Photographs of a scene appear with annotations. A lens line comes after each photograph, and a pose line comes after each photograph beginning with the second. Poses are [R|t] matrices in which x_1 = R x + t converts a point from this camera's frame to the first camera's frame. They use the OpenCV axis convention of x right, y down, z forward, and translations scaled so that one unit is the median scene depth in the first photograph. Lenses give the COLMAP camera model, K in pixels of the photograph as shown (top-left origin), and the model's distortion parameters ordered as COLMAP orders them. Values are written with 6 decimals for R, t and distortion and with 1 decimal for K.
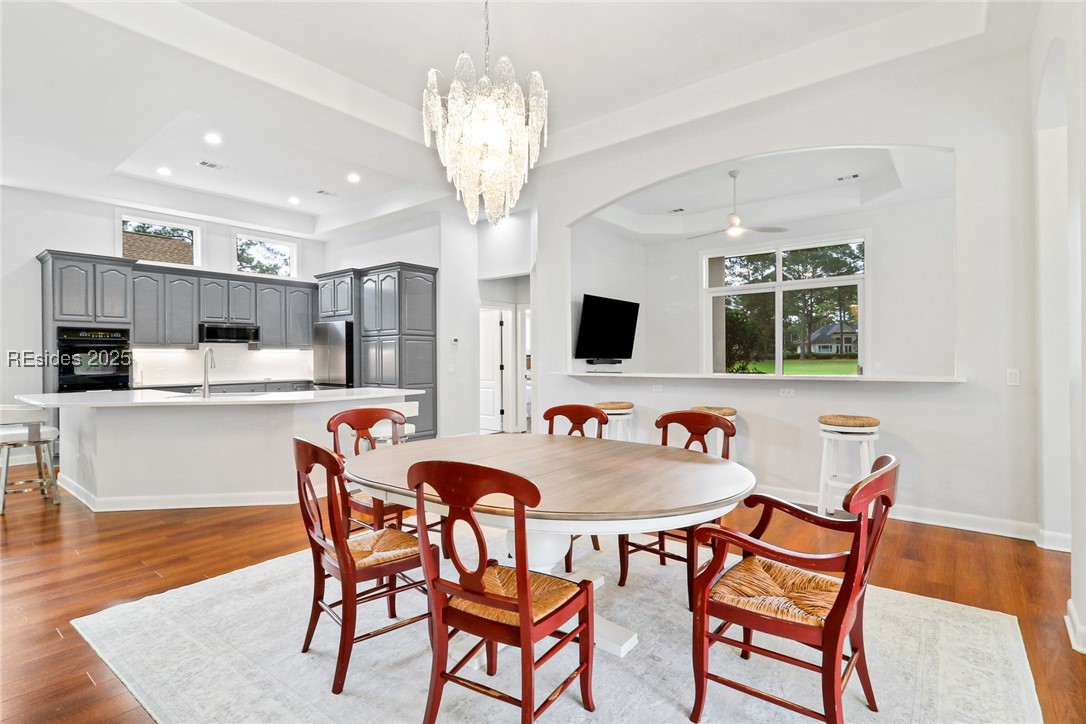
lens RADIAL K [[524.6, 0, 544.1], [0, 524.6, 356.3], [0, 0, 1]] dist [0.016264, -0.005764]
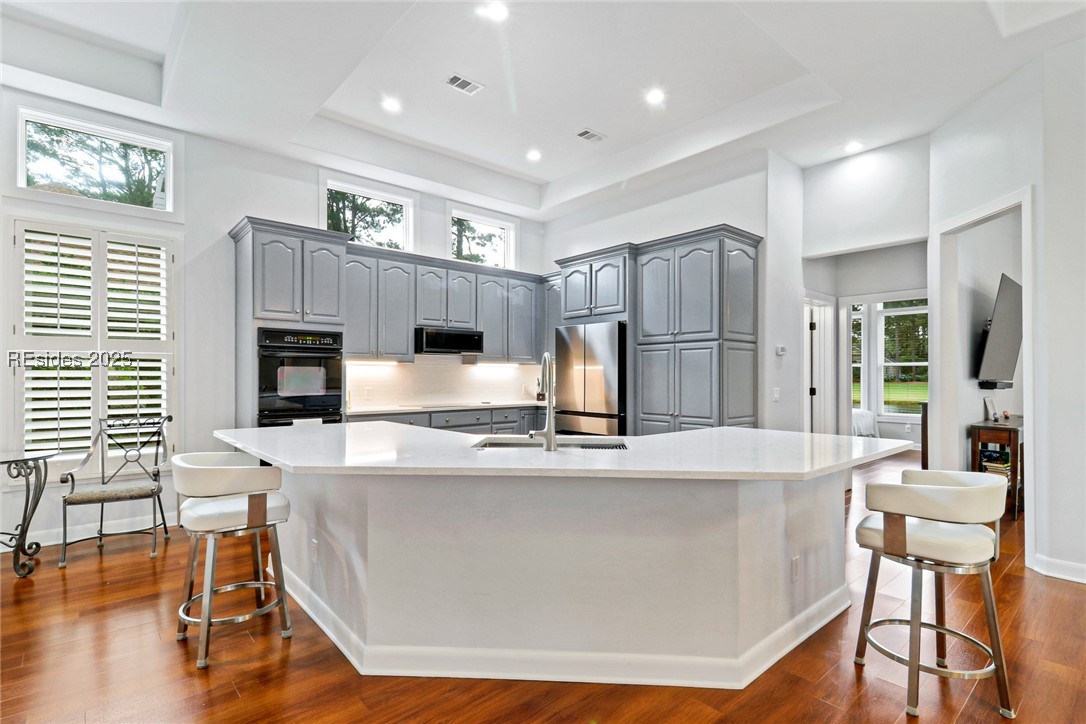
lens RADIAL K [[524.6, 0, 544.3], [0, 524.6, 370.0], [0, 0, 1]] dist [0.016264, -0.005764]
pose [[0.985249, 0.003732, -0.171089, -0.370414], [-0.005572, 0.999932, -0.010277, 0.003658], [0.171039, 0.011078, 0.985202, 0.330371]]
